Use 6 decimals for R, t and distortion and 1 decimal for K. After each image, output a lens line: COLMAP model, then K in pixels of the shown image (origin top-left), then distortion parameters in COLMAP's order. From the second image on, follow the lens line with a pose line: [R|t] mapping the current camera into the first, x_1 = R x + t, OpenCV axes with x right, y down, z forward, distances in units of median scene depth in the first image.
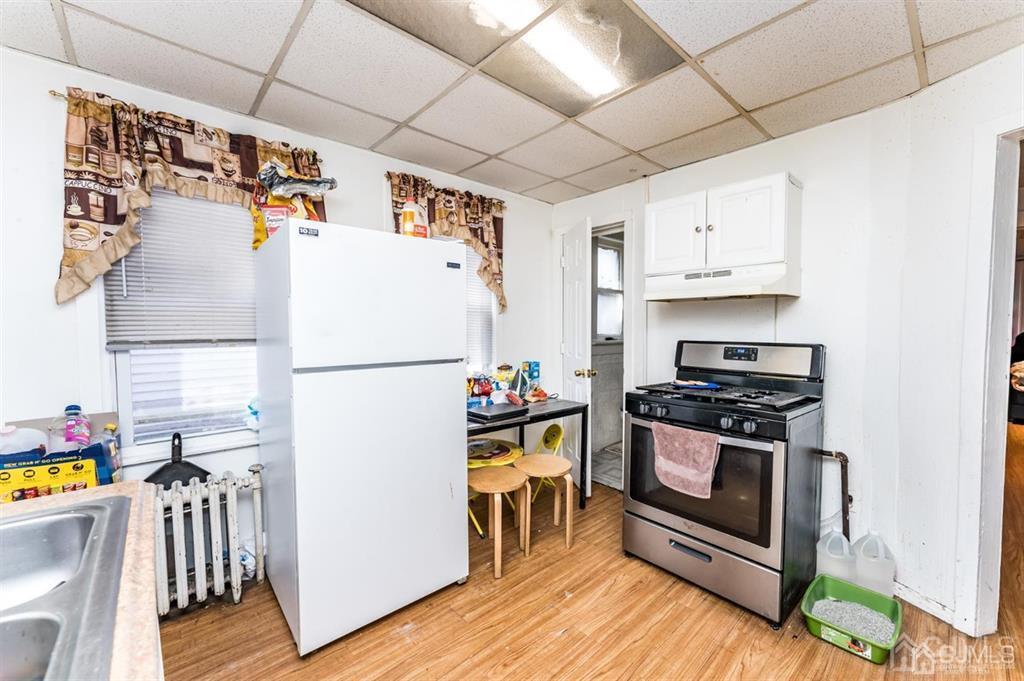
lens RADIAL K [[405.9, 0, 509.5], [0, 405.9, 343.6], [0, 0, 1]] dist [-0.000946, -0.000321]
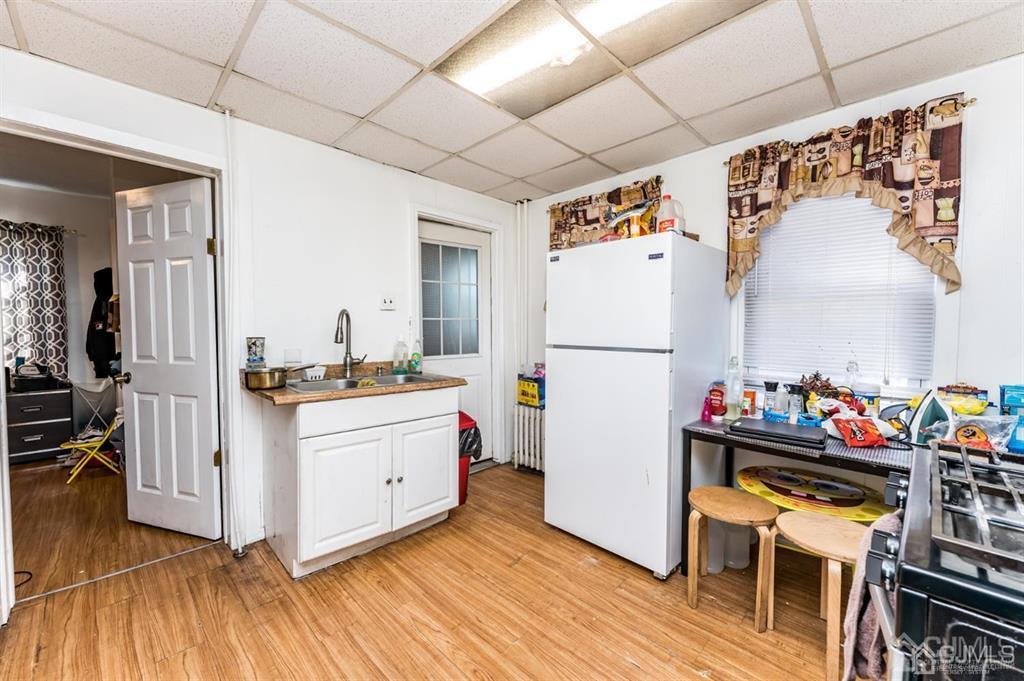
lens RADIAL K [[405.9, 0, 506.9], [0, 405.9, 343.4], [0, 0, 1]] dist [-0.000946, -0.000321]
pose [[0.053549, 0.042392, -0.997665, 0.813430], [-0.042861, 0.998275, 0.040117, -0.000679], [0.997645, 0.040613, 0.055274, 0.552530]]
